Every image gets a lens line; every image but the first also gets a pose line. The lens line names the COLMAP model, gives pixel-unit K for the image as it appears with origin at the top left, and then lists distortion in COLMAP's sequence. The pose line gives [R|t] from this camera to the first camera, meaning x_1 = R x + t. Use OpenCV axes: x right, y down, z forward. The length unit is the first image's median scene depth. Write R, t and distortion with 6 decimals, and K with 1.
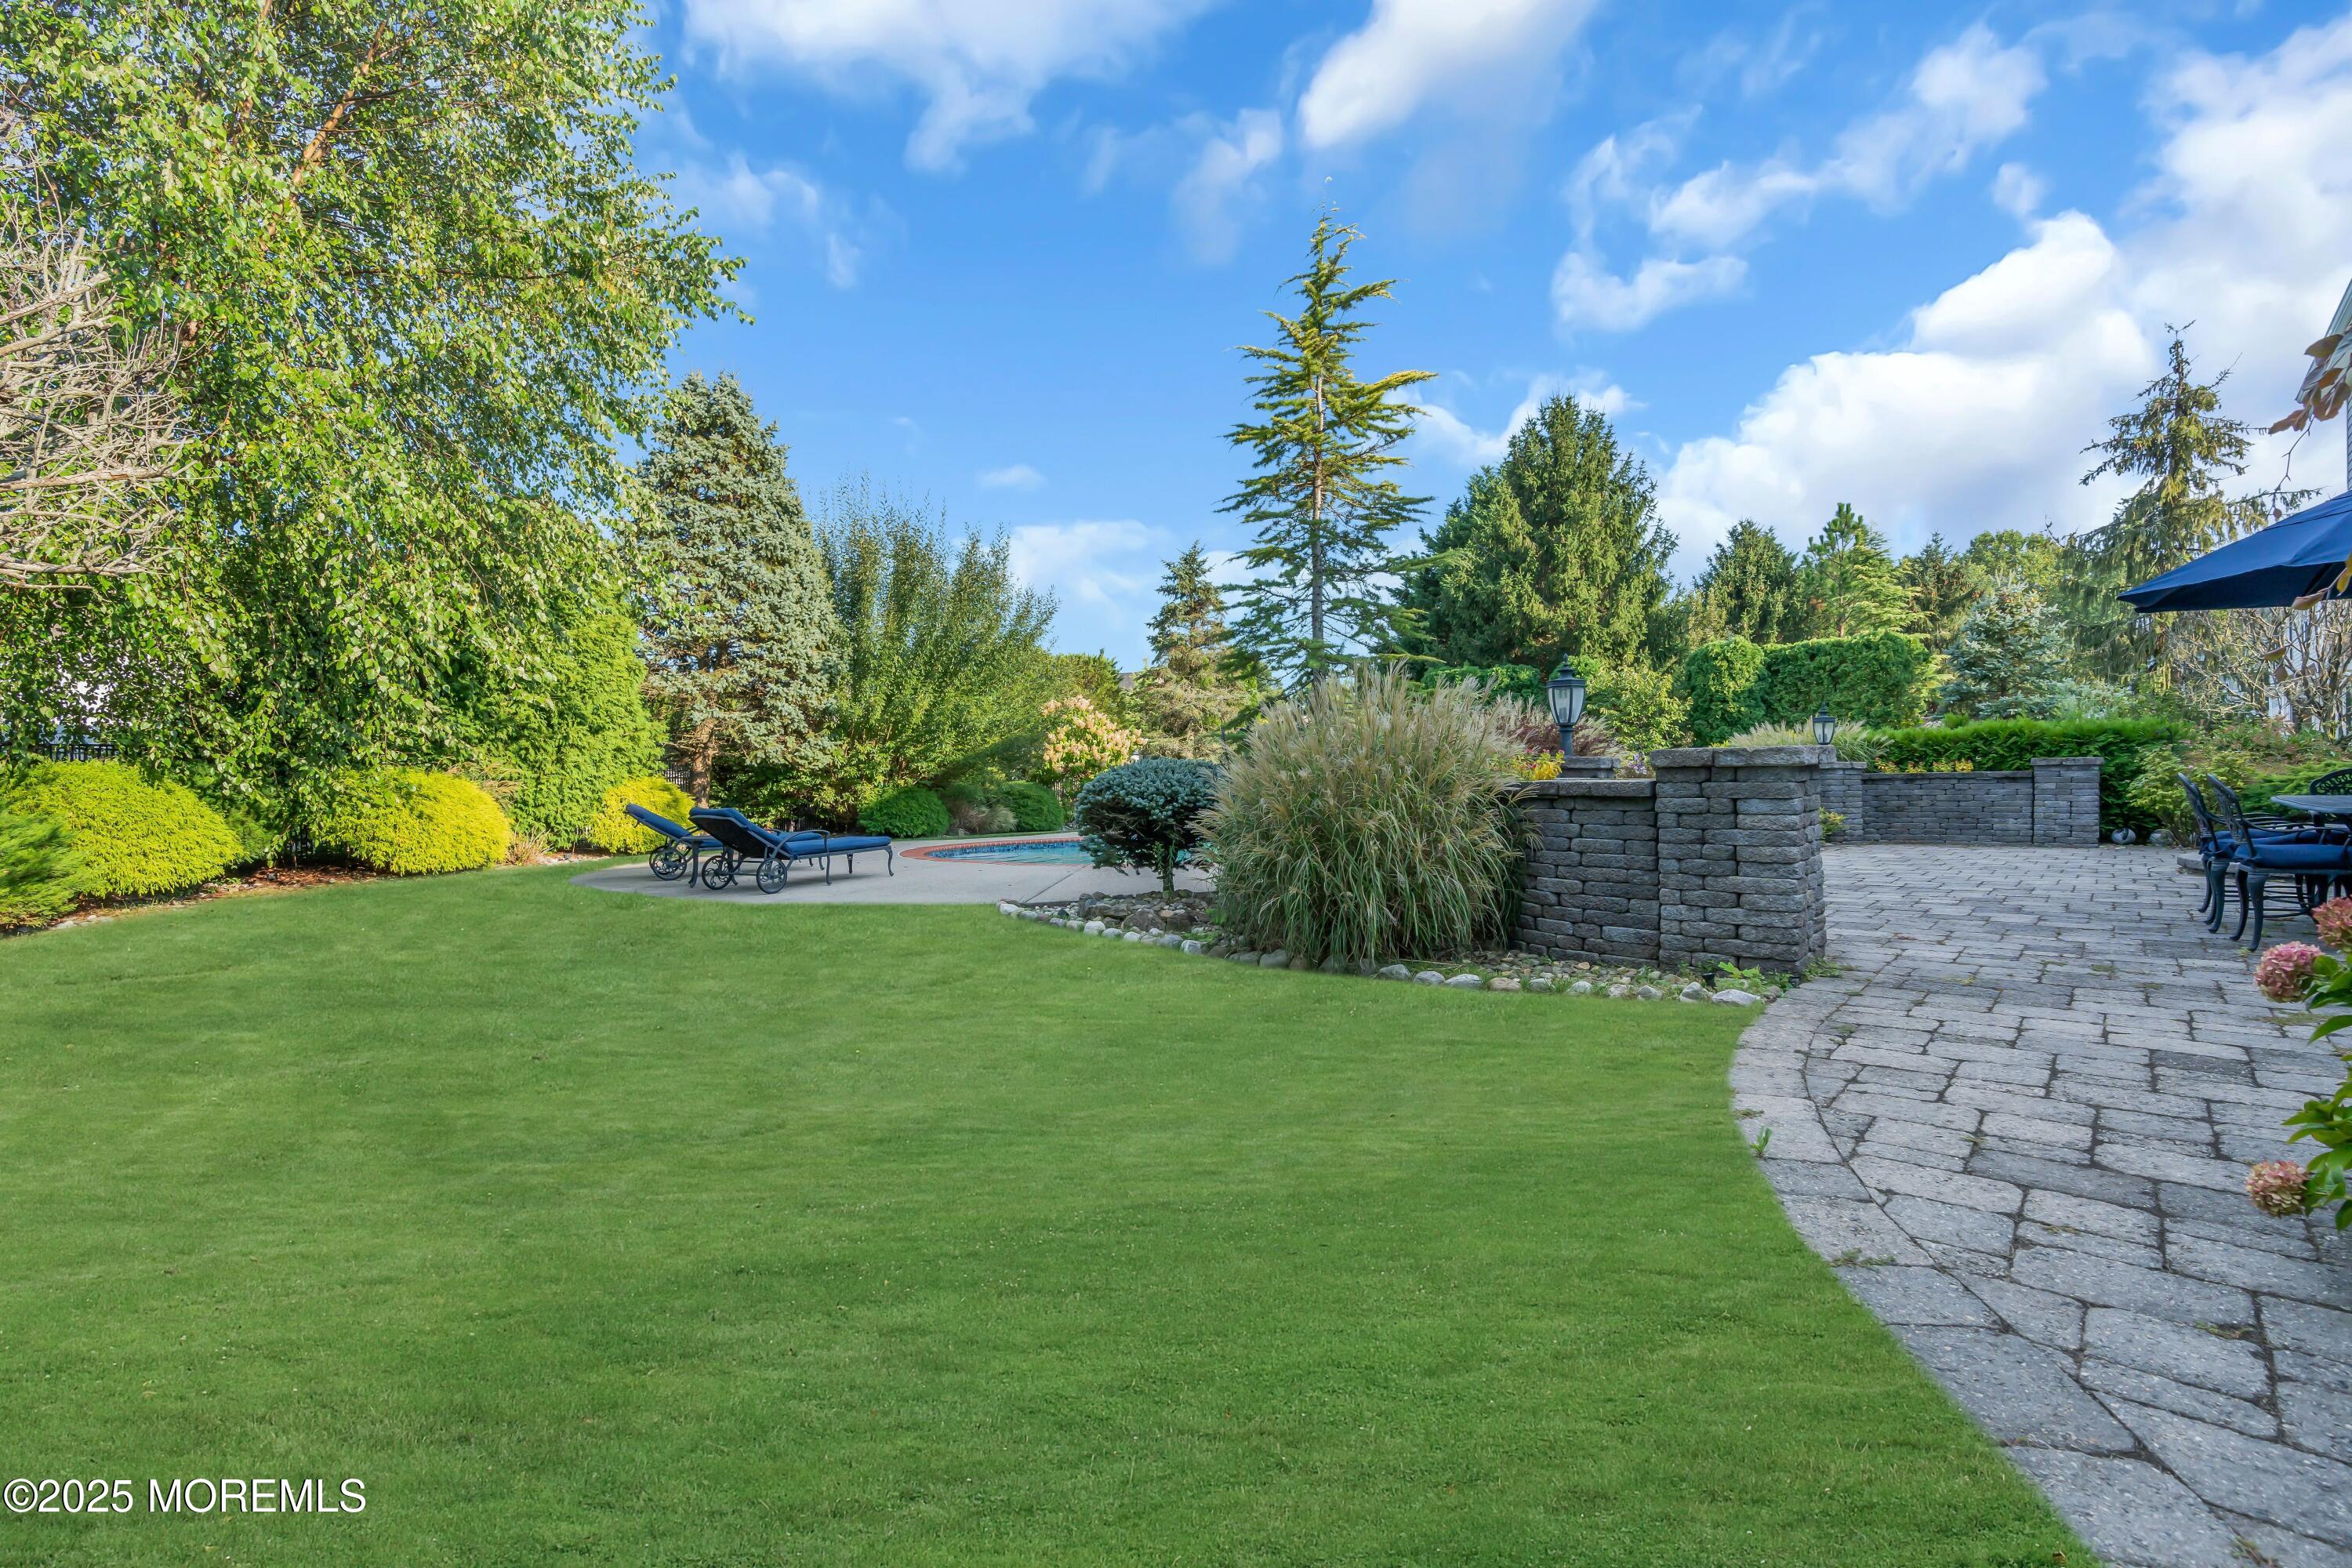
lens RADIAL K [[1050.8, 0, 1181.5], [0, 1050.8, 779.4], [0, 0, 1]] dist [-0.004893, 0.001465]
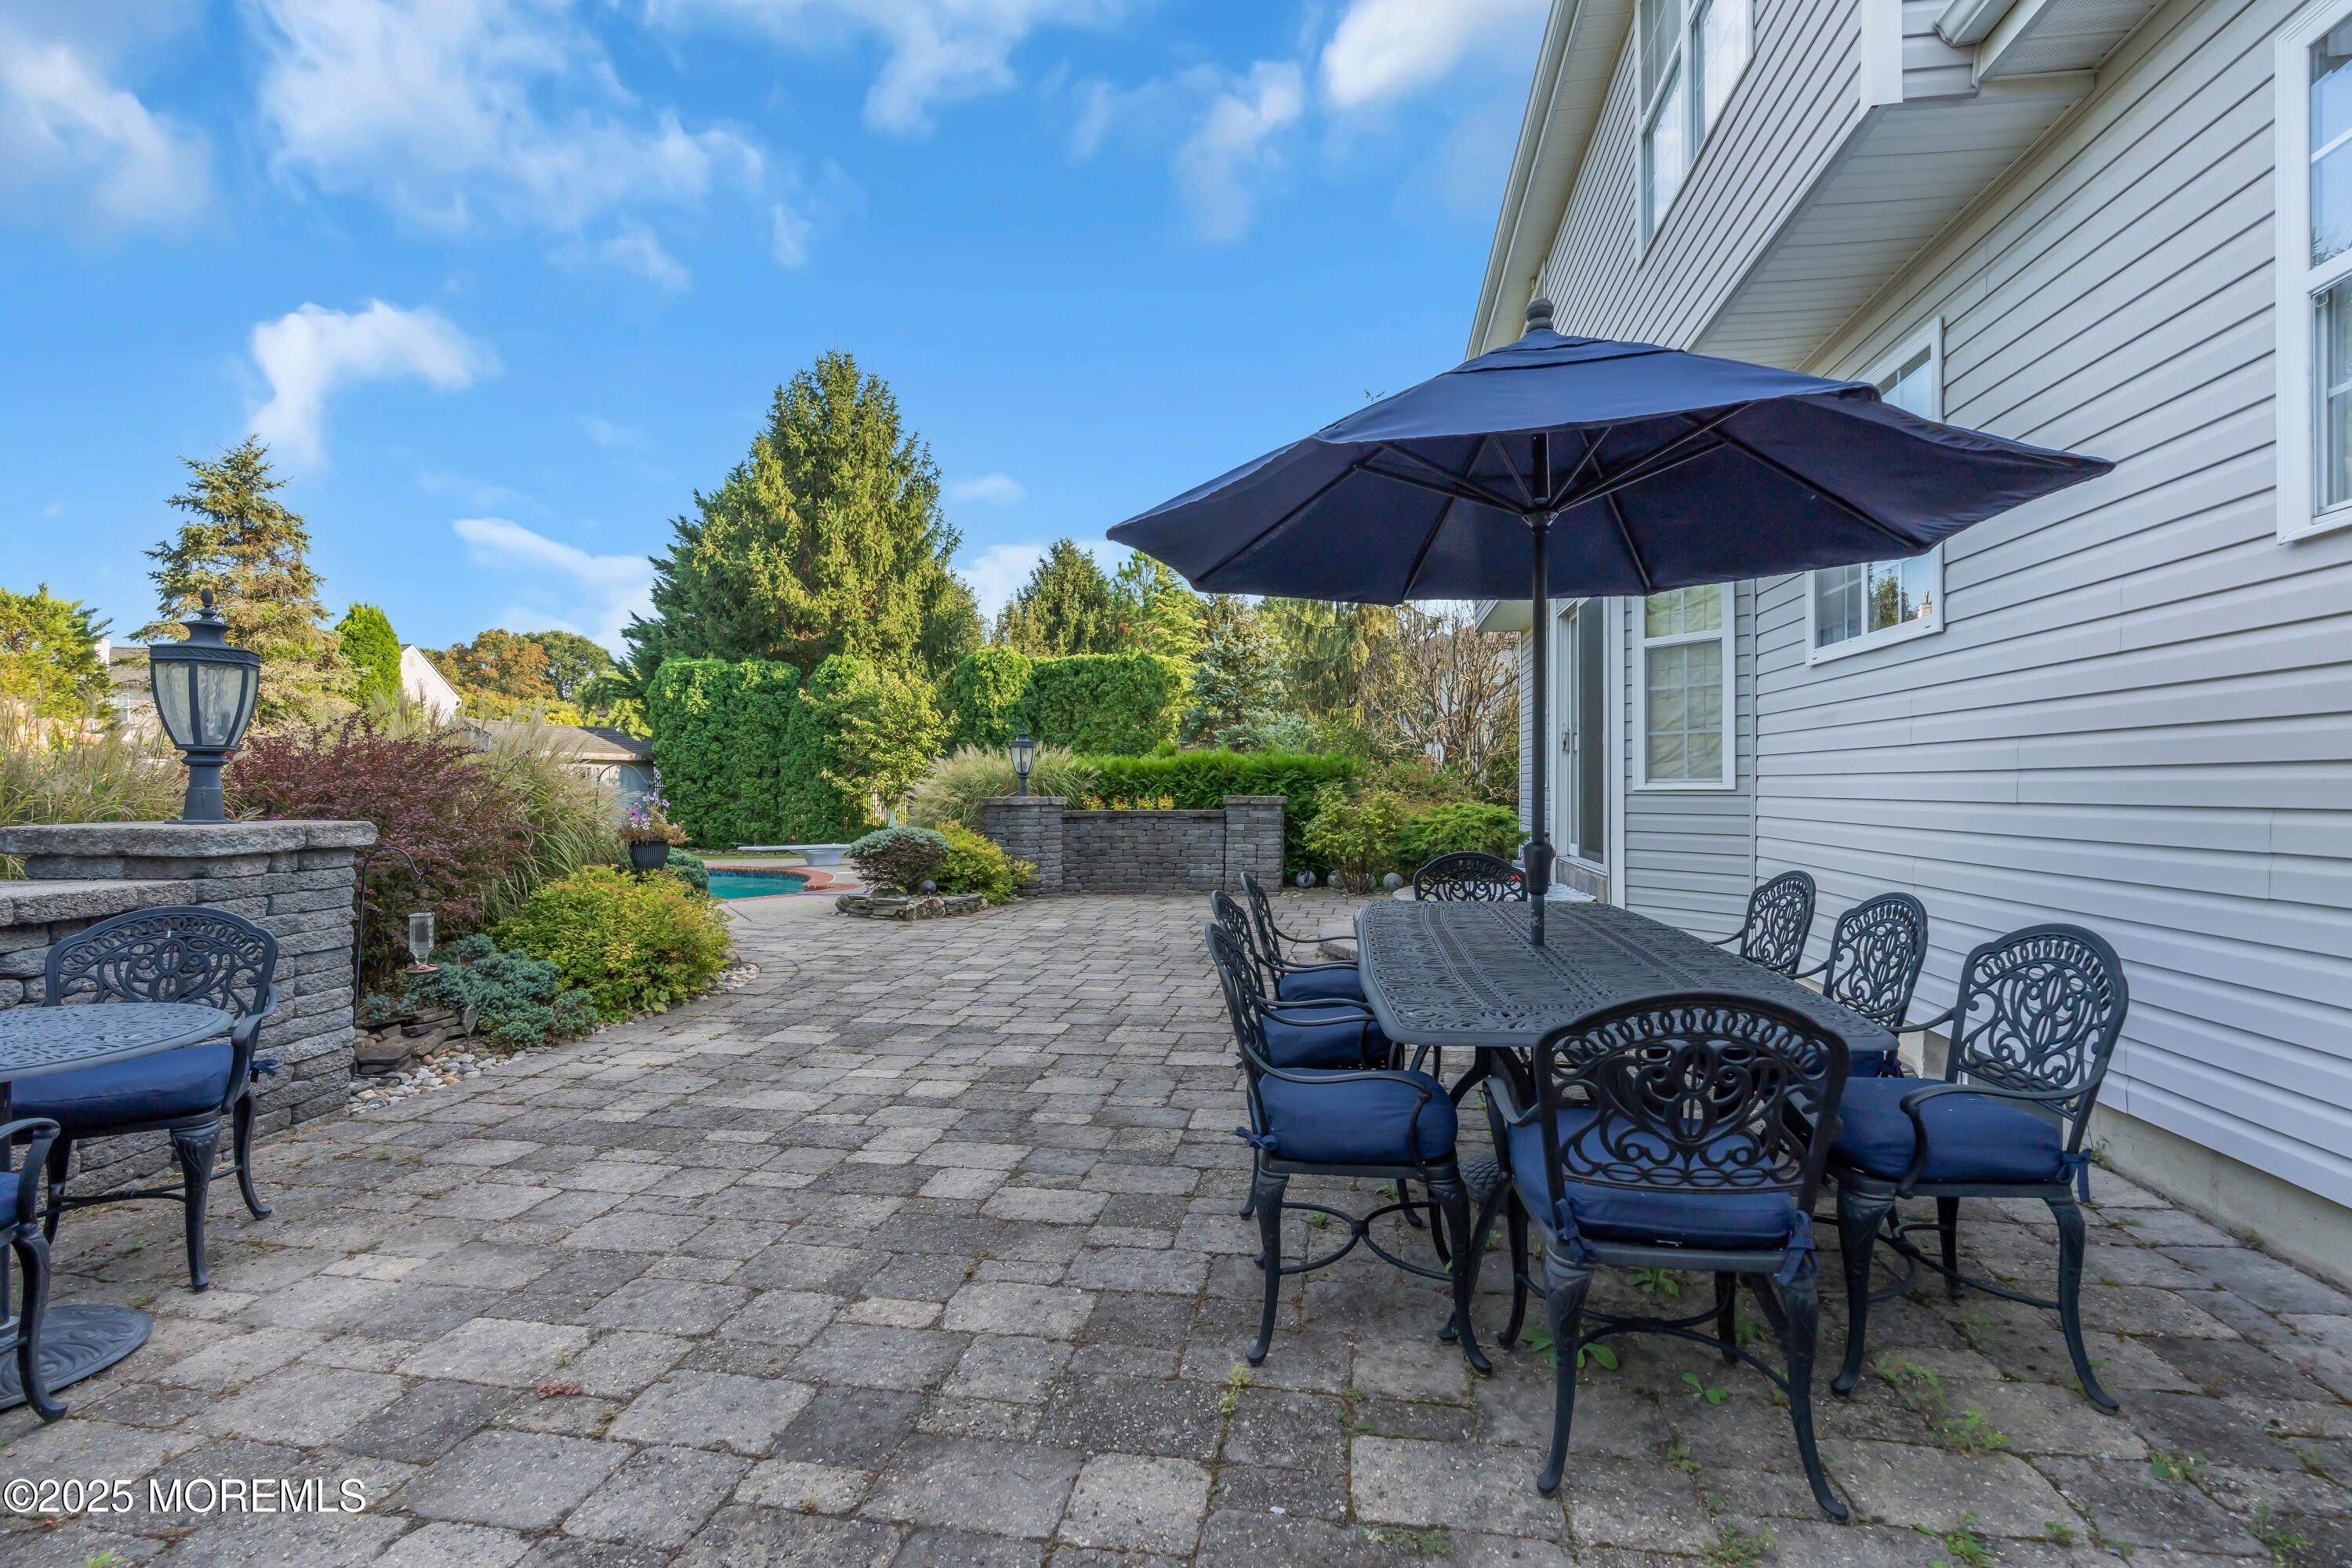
lens RADIAL K [[1055.4, 0, 1176.9], [0, 1055.4, 780.0], [0, 0, 1]] dist [-0.002219, 0.000011]
pose [[0.848315, 0.013744, 0.529314, 0.197125], [-0.011539, 0.999906, -0.007470, -0.017306], [-0.529366, 0.000229, 0.848393, 0.169747]]
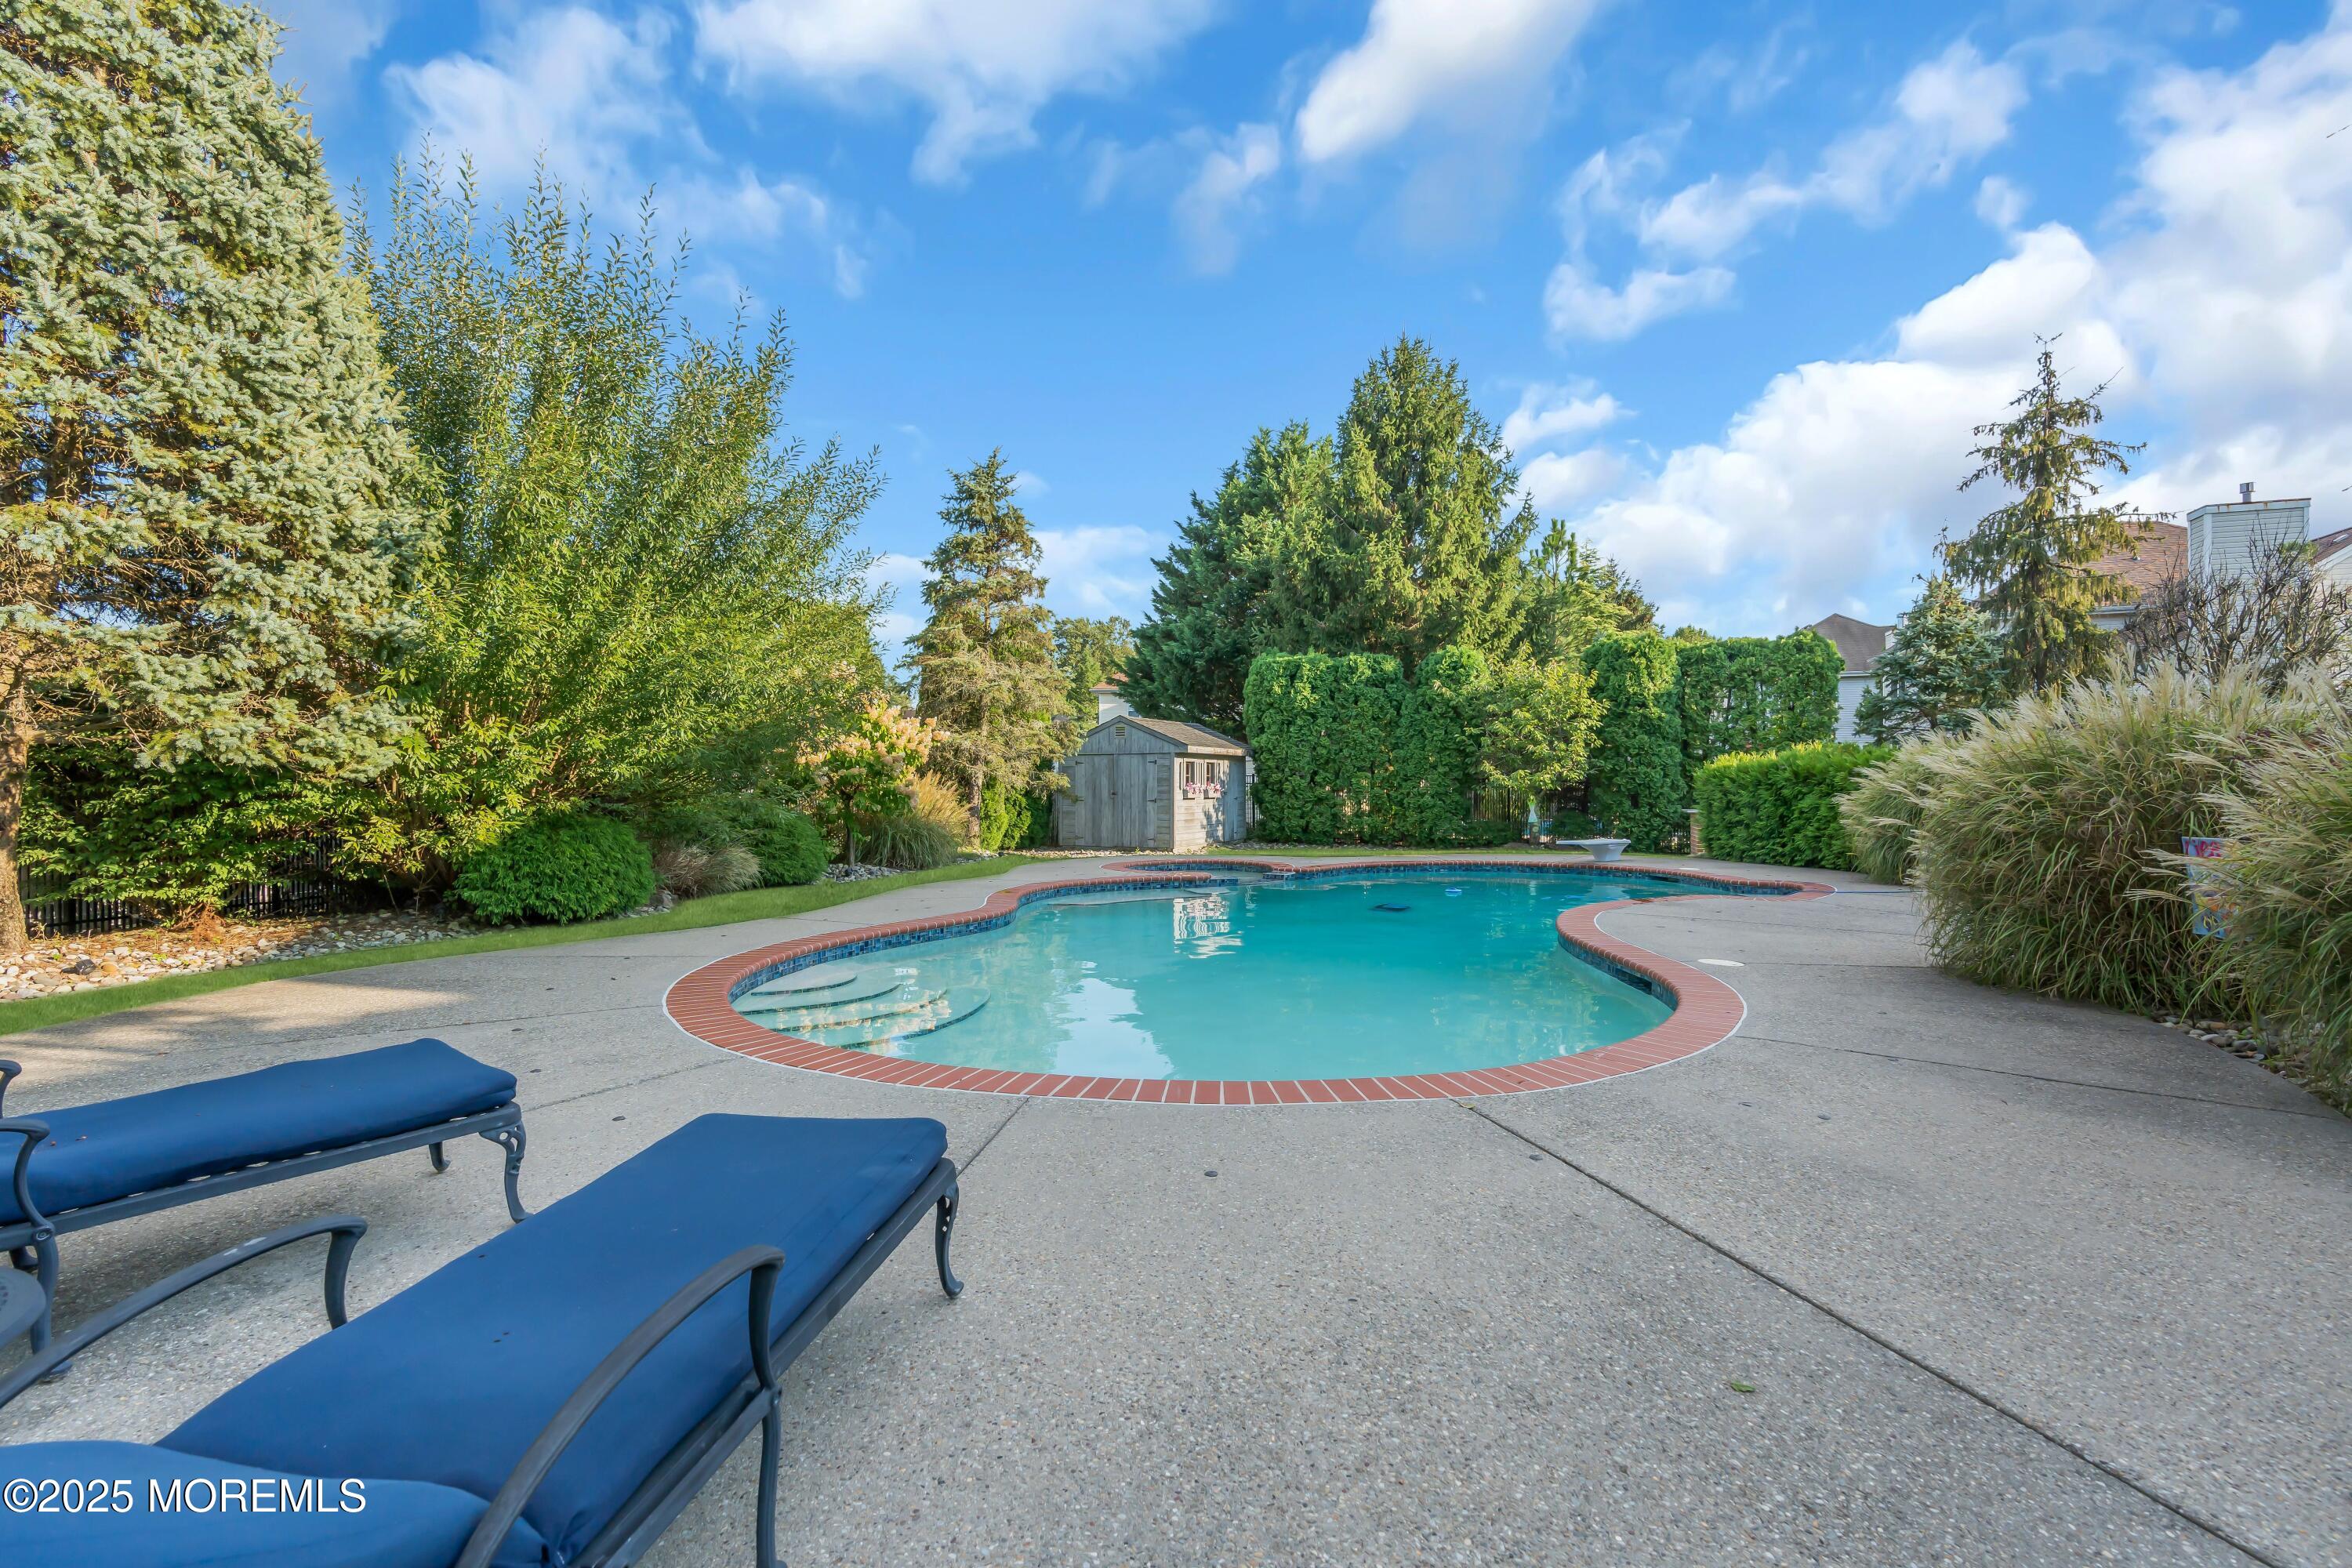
lens RADIAL K [[1050.8, 0, 1180.0], [0, 1050.8, 781.7], [0, 0, 1]] dist [-0.004893, 0.001465]
pose [[0.929487, 0.008638, 0.368753, -0.156656], [-0.007862, 0.999963, -0.003607, -0.007798], [-0.368770, 0.000453, 0.929521, 0.390158]]
